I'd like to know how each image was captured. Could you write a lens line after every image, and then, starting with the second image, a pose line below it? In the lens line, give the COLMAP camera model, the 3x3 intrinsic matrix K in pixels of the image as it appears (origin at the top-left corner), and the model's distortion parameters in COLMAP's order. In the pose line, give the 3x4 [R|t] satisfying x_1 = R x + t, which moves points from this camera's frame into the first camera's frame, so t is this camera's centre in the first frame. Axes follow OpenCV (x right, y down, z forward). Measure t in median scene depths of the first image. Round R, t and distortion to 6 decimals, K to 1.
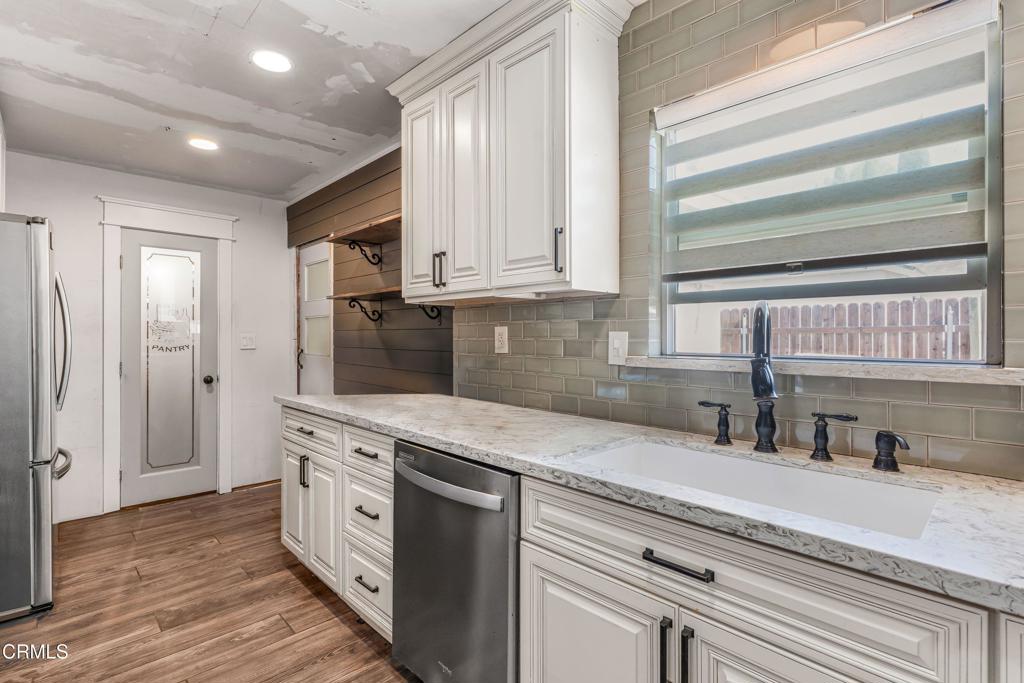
lens RADIAL K [[488.8, 0, 507.1], [0, 488.8, 340.4], [0, 0, 1]] dist [-0.000488, 0.000394]
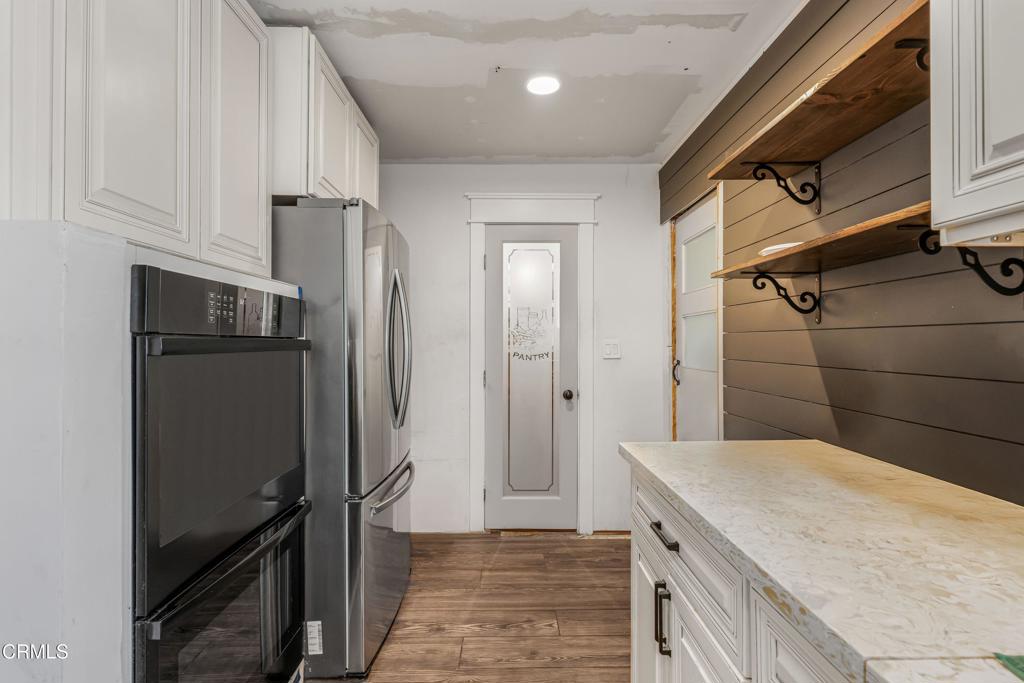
lens RADIAL K [[488.8, 0, 507.1], [0, 488.8, 340.4], [0, 0, 1]] dist [-0.000488, 0.000394]
pose [[0.726869, -0.003696, -0.686766, -0.131982], [-0.003405, 0.999954, -0.008985, -0.004526], [0.686767, 0.008869, 0.726823, 0.370380]]
